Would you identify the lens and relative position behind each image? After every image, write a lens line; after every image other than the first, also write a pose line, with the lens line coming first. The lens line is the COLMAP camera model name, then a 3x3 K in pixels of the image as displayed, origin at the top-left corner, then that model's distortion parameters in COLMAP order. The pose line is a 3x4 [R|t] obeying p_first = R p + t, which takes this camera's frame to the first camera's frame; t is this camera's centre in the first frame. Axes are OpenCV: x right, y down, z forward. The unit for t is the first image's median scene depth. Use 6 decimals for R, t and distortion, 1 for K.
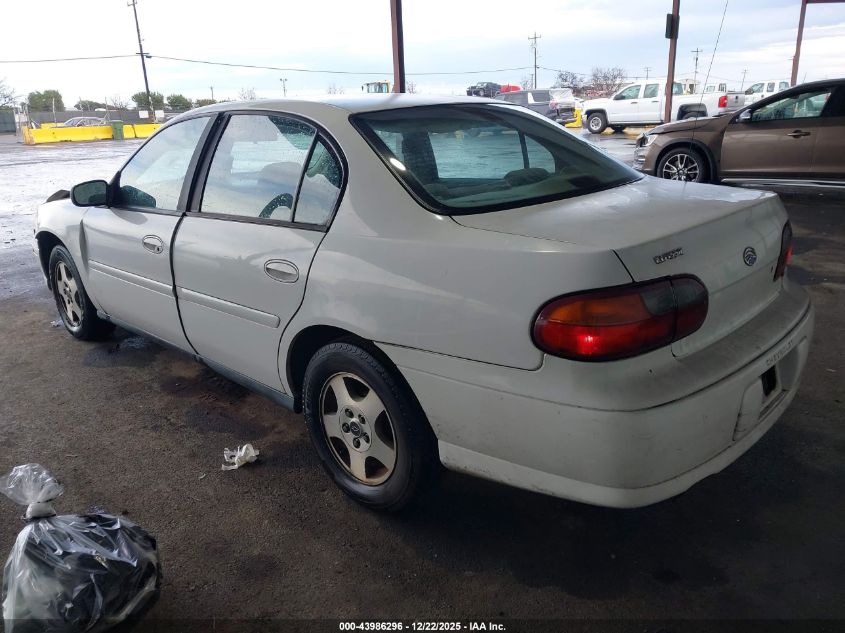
lens RADIAL K [[660.9, 0, 422.5], [0, 660.9, 316.5], [0, 0, 1]] dist [-0.004701, 0.001514]
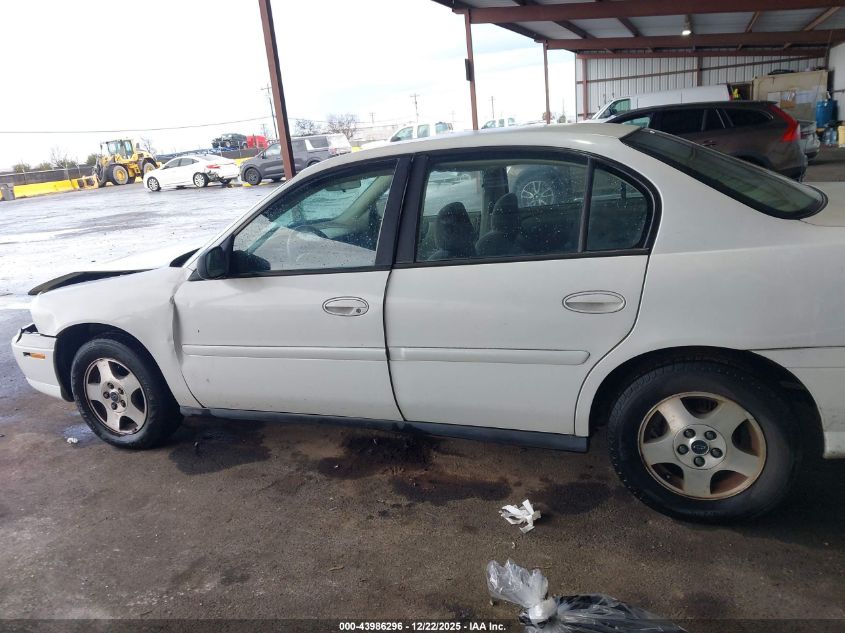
lens RADIAL K [[664.8, 0, 422.5], [0, 664.8, 316.5], [0, 0, 1]] dist [0.030293, -0.004366]
pose [[0.925496, -0.152478, 0.346710, -0.510724], [0.176160, 0.983642, -0.037644, -0.037348], [-0.335299, 0.095915, 0.937217, 0.111024]]
